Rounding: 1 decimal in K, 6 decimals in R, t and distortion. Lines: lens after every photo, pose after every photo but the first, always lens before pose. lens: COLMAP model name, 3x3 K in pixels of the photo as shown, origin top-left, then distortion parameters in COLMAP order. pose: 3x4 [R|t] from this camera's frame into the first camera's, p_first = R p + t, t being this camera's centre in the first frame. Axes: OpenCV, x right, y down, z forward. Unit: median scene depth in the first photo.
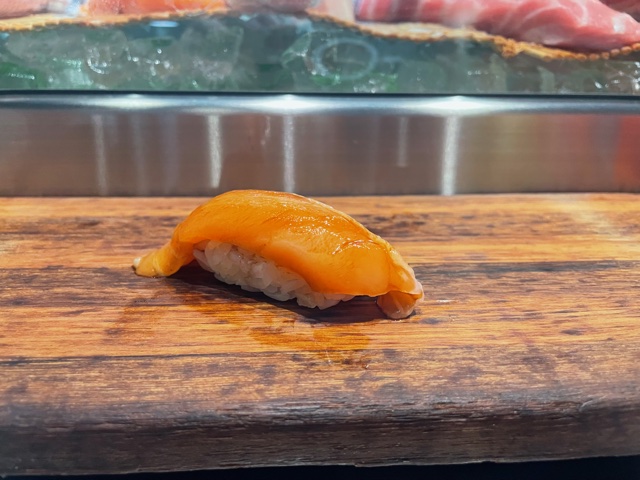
lens RADIAL K [[495.4, 0, 320.0], [0, 495.4, 240.0], [0, 0, 1]] dist [0.035243, -0.094880]
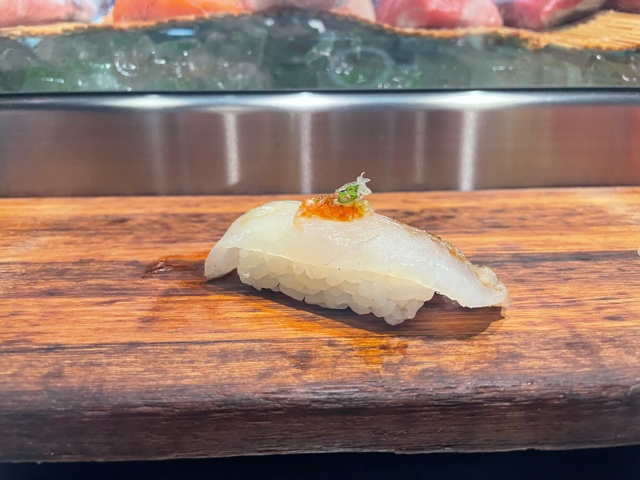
lens RADIAL K [[495.4, 0, 320.0], [0, 495.4, 240.0], [0, 0, 1]] dist [0.035243, -0.094880]
pose [[0.999385, -0.010175, -0.033557, -0.035019], [0.009332, 0.999639, -0.025187, 0.054175], [0.033801, 0.024858, 0.999119, 0.010456]]
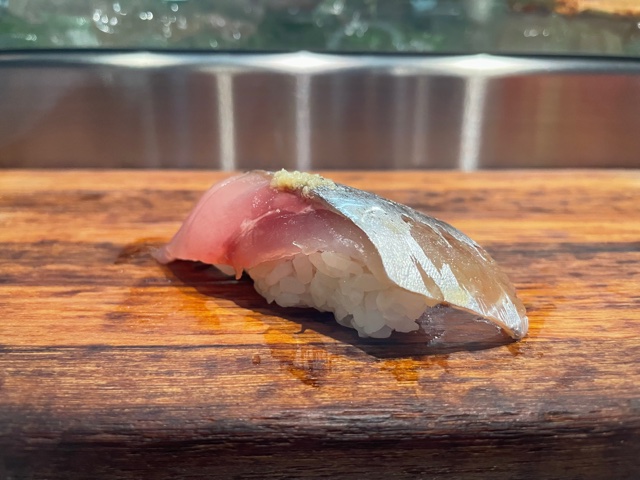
lens RADIAL K [[505.4, 0, 320.0], [0, 505.4, 240.0], [0, 0, 1]] dist [0.020389, -0.088560]
pose [[0.999679, 0.008190, -0.023990, -0.075539], [-0.008308, 0.999954, -0.004814, 0.066608], [0.023949, 0.005011, 0.999701, 0.208137]]
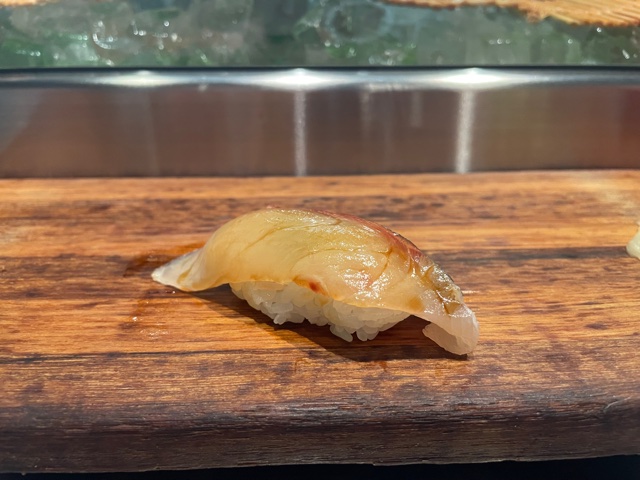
lens RADIAL K [[495.4, 0, 320.0], [0, 495.4, 240.0], [0, 0, 1]] dist [0.035243, -0.094880]
pose [[0.999694, -0.003584, -0.024472, -0.008570], [0.005350, 0.997355, 0.072485, -0.057639], [0.024148, -0.072594, 0.997069, 0.036226]]
